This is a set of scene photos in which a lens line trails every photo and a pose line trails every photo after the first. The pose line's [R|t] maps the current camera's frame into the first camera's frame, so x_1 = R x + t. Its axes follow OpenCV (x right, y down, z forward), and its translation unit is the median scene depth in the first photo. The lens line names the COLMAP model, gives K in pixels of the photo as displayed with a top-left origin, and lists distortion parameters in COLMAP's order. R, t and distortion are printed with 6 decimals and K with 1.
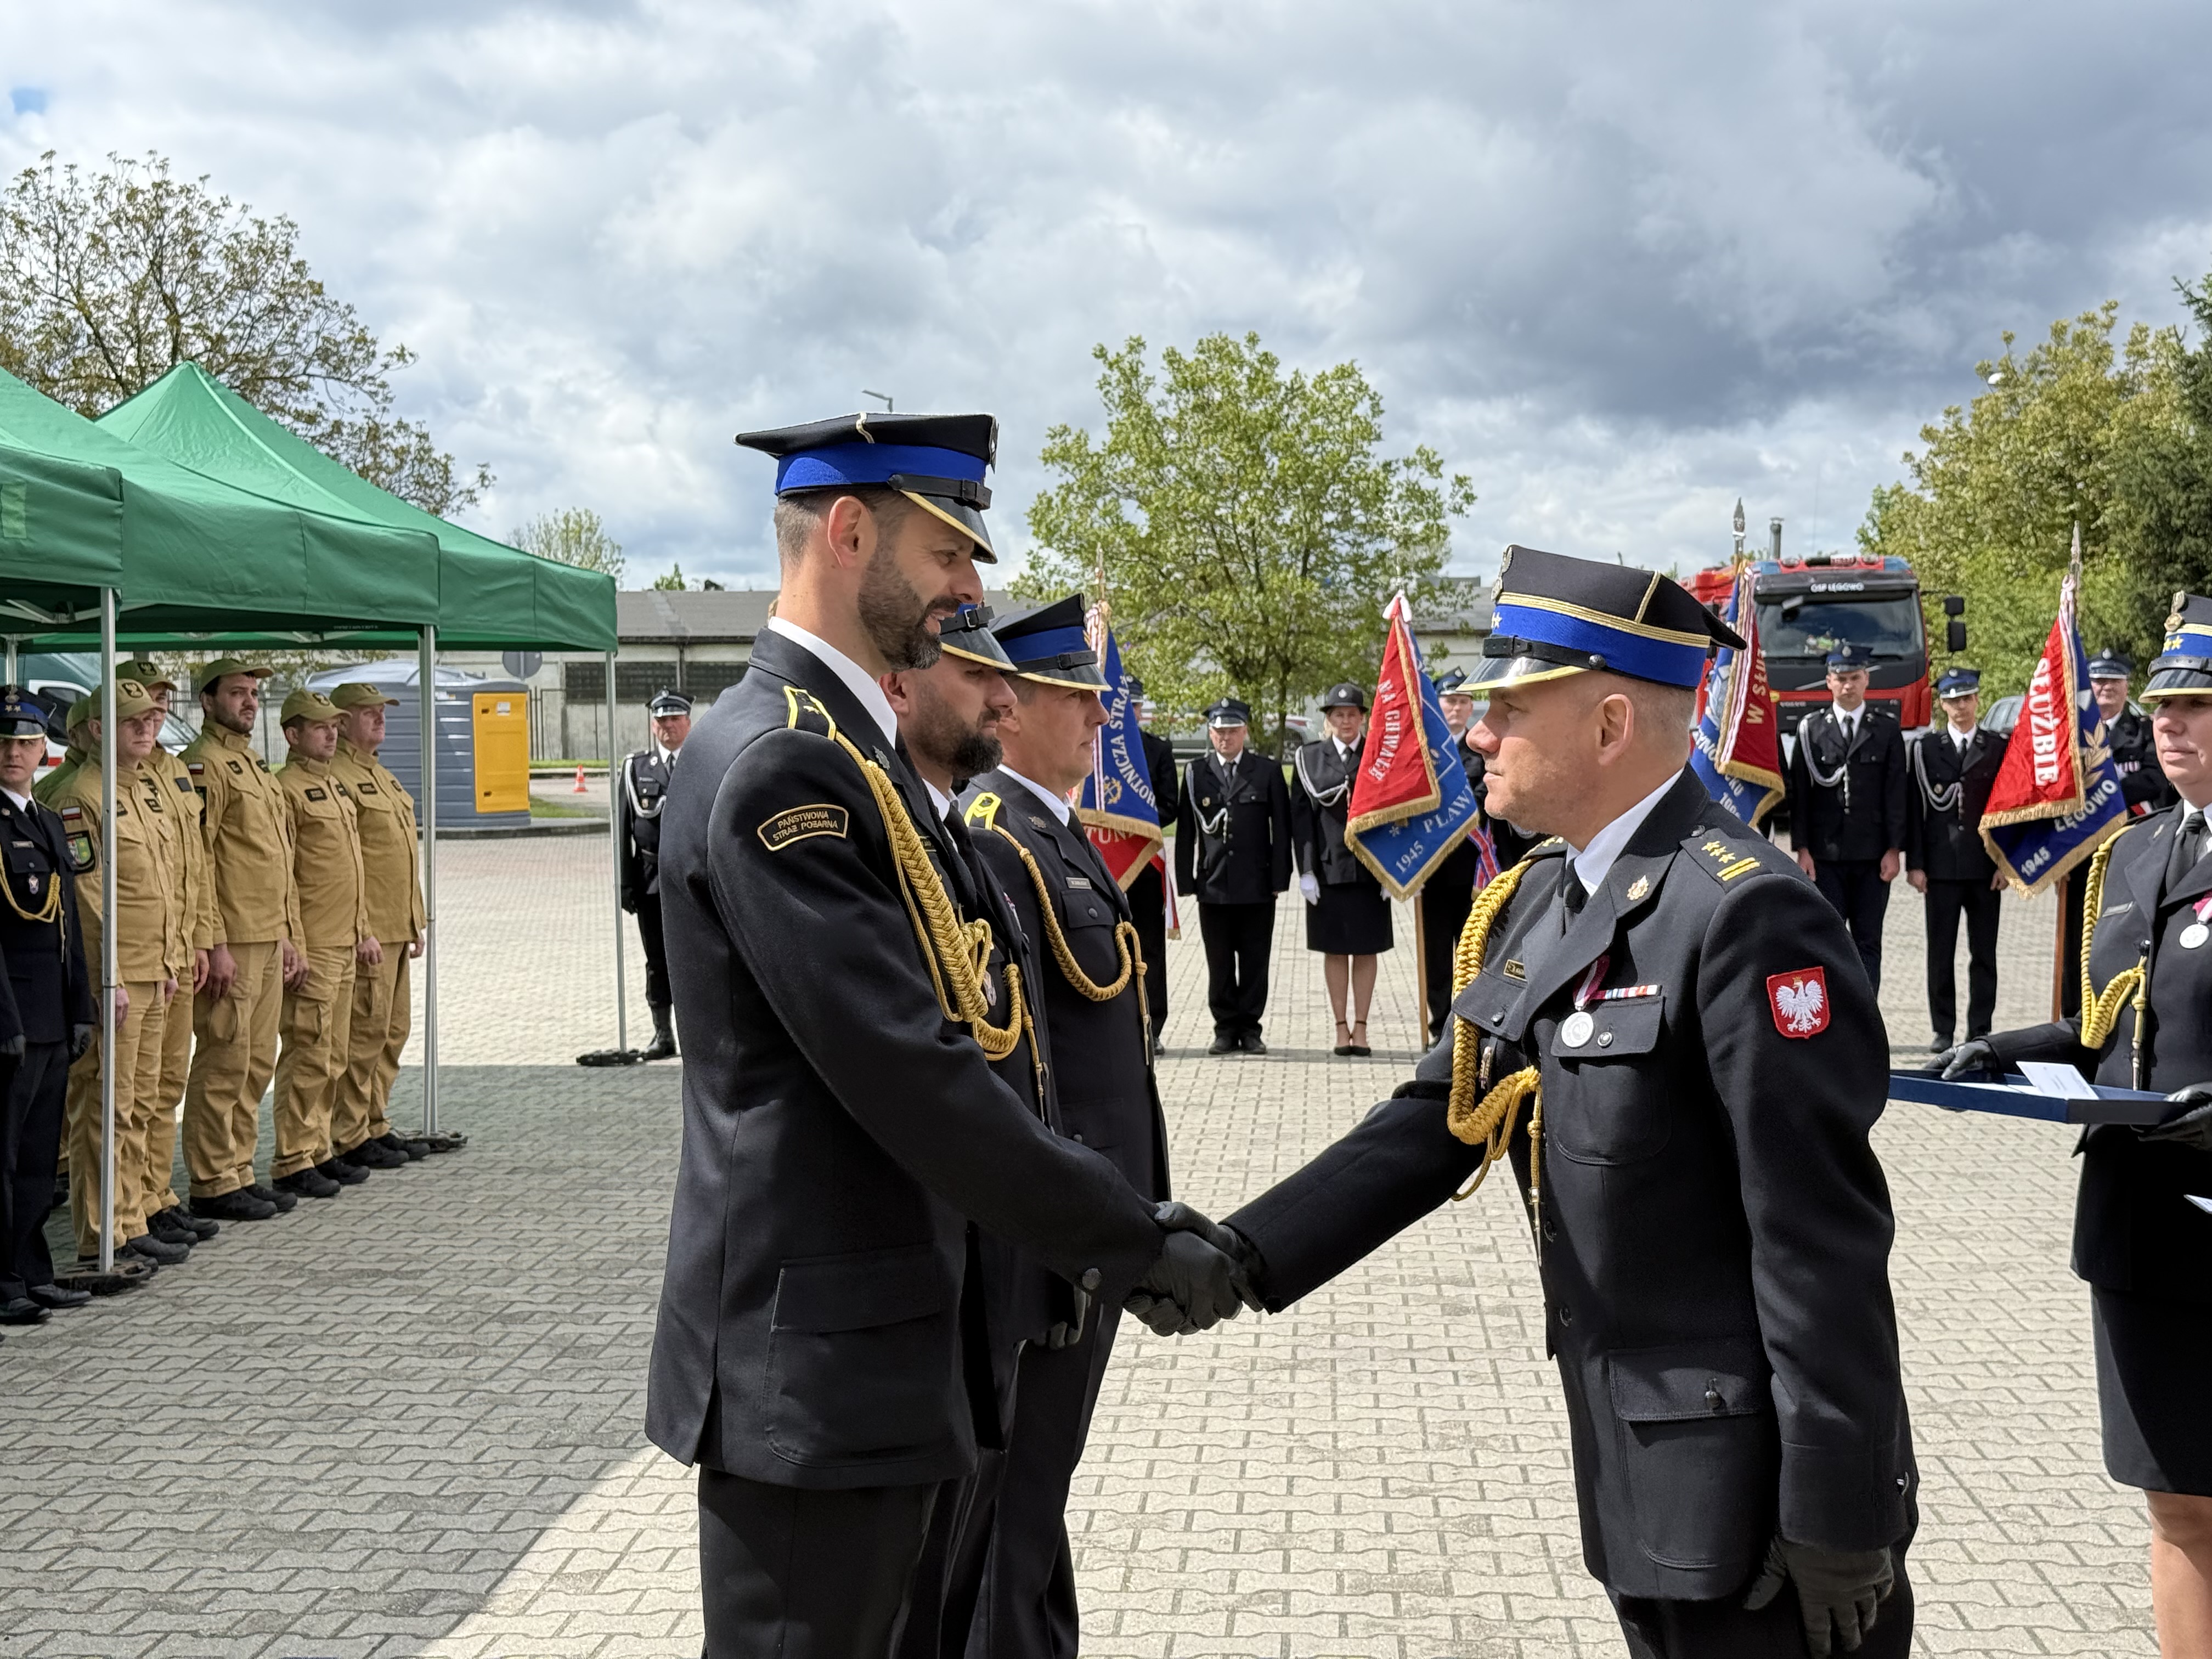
lens RADIAL K [[2843.3, 0, 1106.0], [0, 2843.3, 829.5], [0, 0, 1]] dist [0.104769, -0.303079]
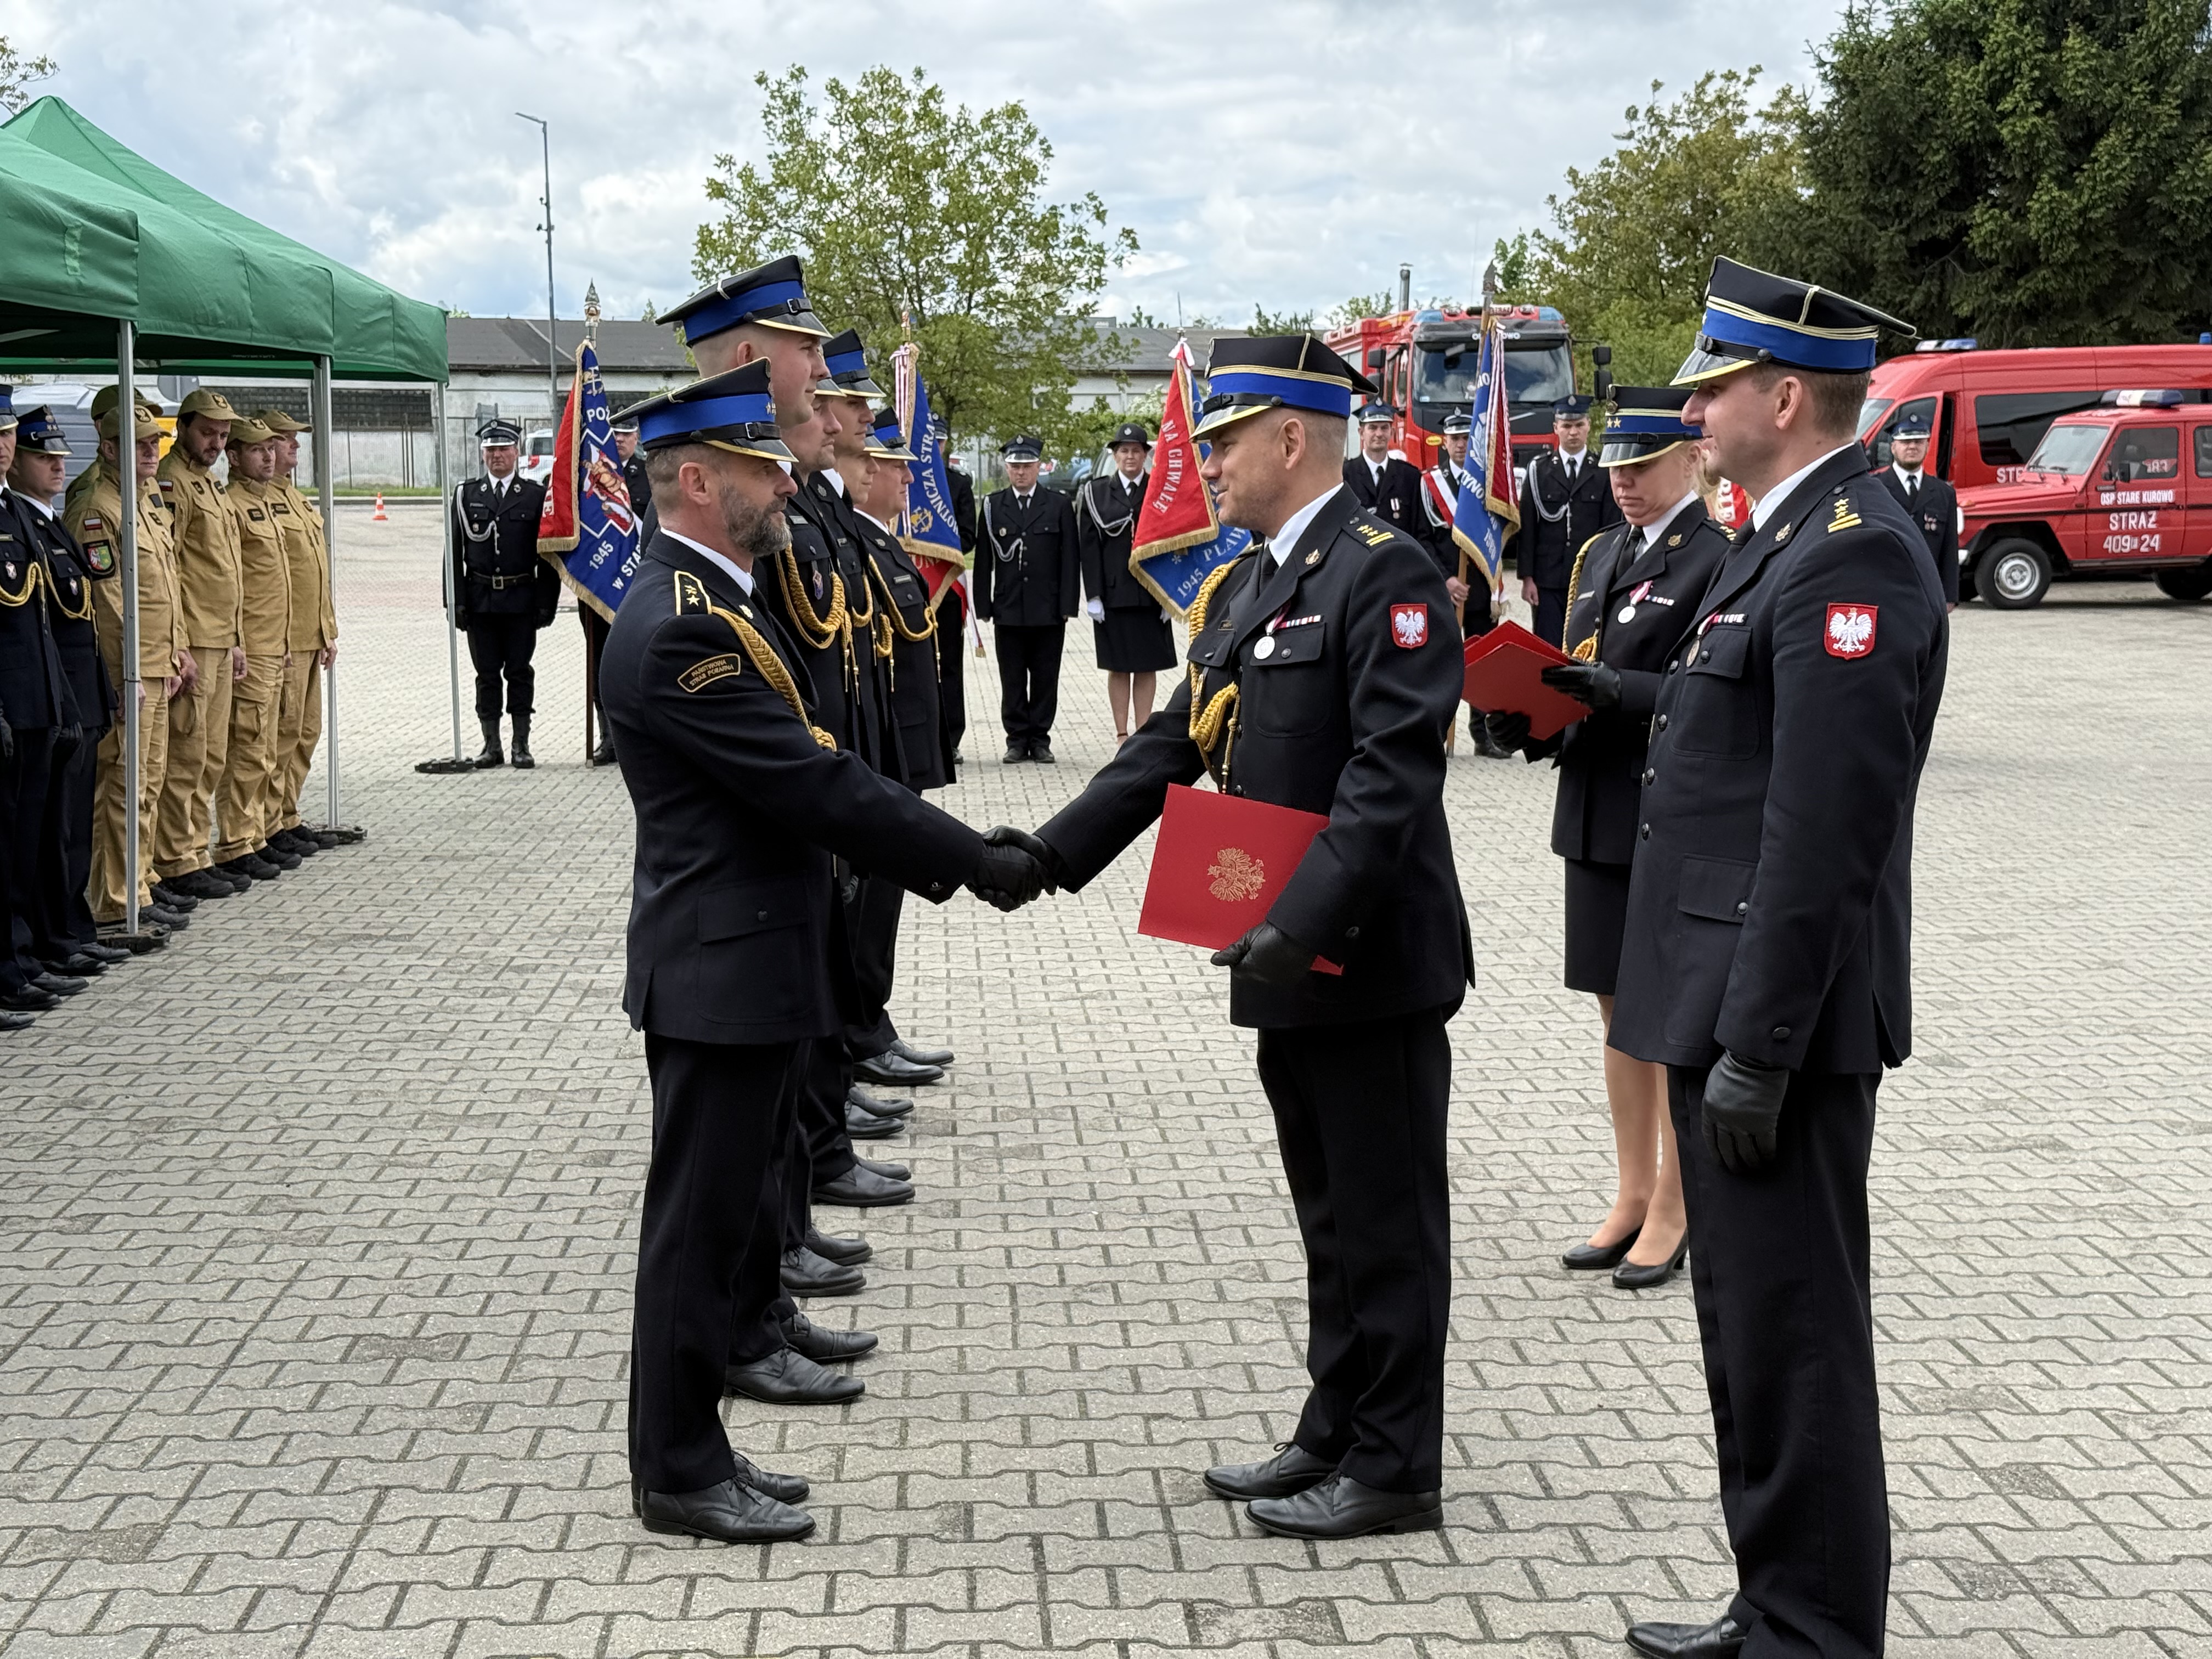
lens RADIAL K [[2843.3, 0, 1106.0], [0, 2843.3, 829.5], [0, 0, 1]] dist [0.104769, -0.303079]
pose [[0.991822, -0.005562, 0.127507, -0.066700], [-0.005961, 0.995941, 0.089816, 0.005918], [-0.127489, -0.089841, 0.987763, -0.094750]]
